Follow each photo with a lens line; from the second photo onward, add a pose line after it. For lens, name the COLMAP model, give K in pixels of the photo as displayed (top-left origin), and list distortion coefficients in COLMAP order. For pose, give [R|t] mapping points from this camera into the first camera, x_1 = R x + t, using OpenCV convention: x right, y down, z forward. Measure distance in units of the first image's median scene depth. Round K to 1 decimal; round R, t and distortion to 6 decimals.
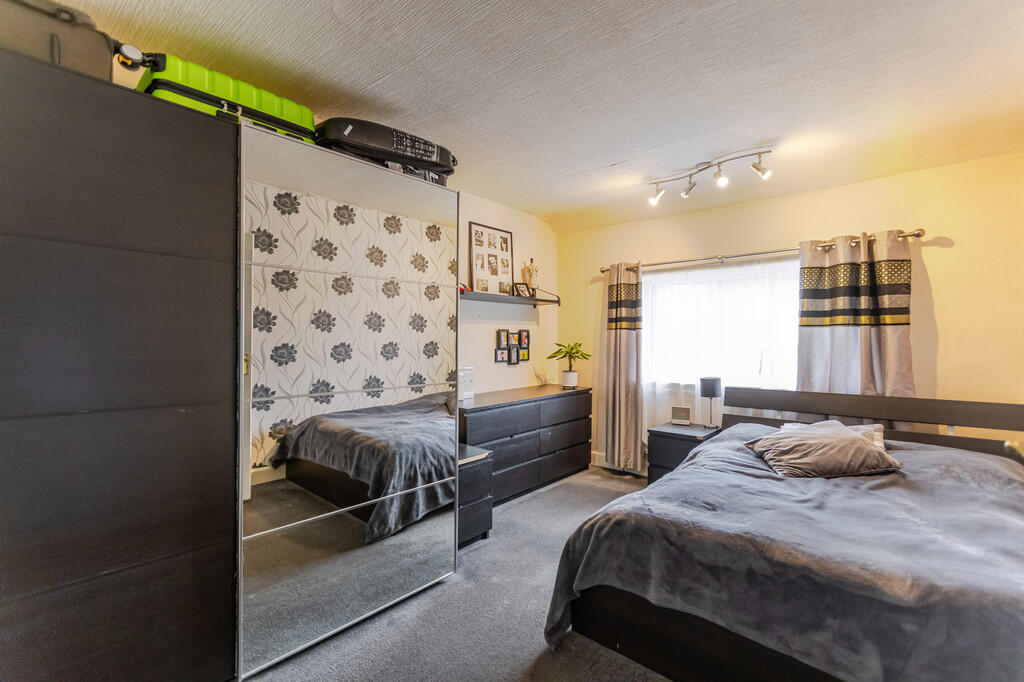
lens RADIAL K [[452.0, 0, 510.1], [0, 452.0, 339.7], [0, 0, 1]] dist [0.002969, -0.002556]
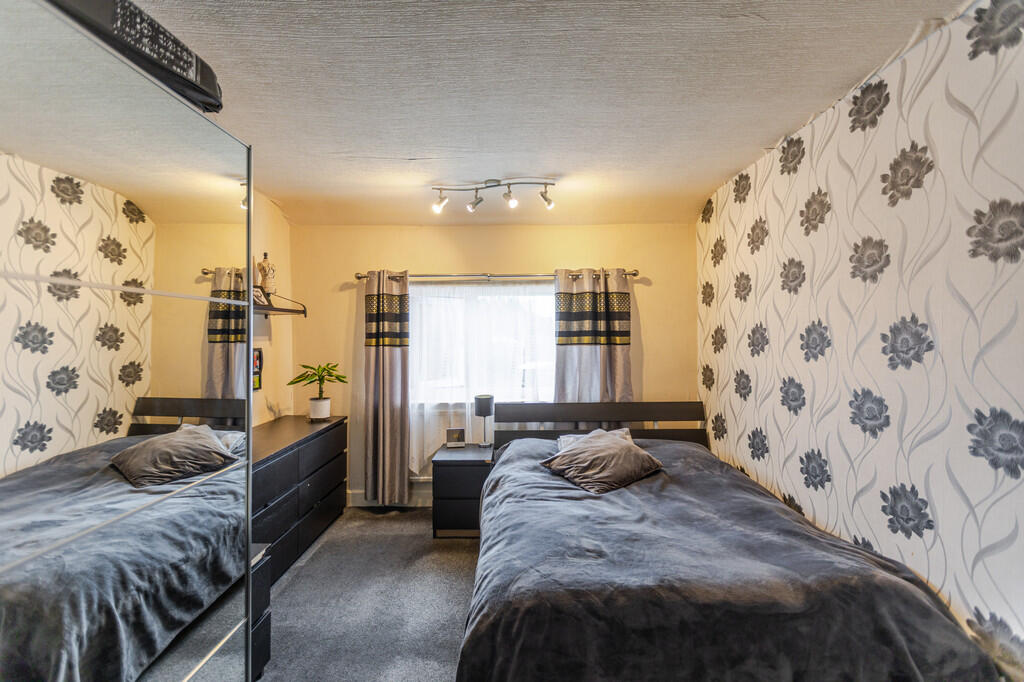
lens RADIAL K [[452.0, 0, 508.4], [0, 452.0, 340.0], [0, 0, 1]] dist [0.002969, -0.002556]
pose [[0.762979, -0.009412, 0.646354, -0.176952], [0.007072, 0.999956, 0.006214, -0.050563], [-0.646384, -0.000170, 0.763012, 0.228834]]
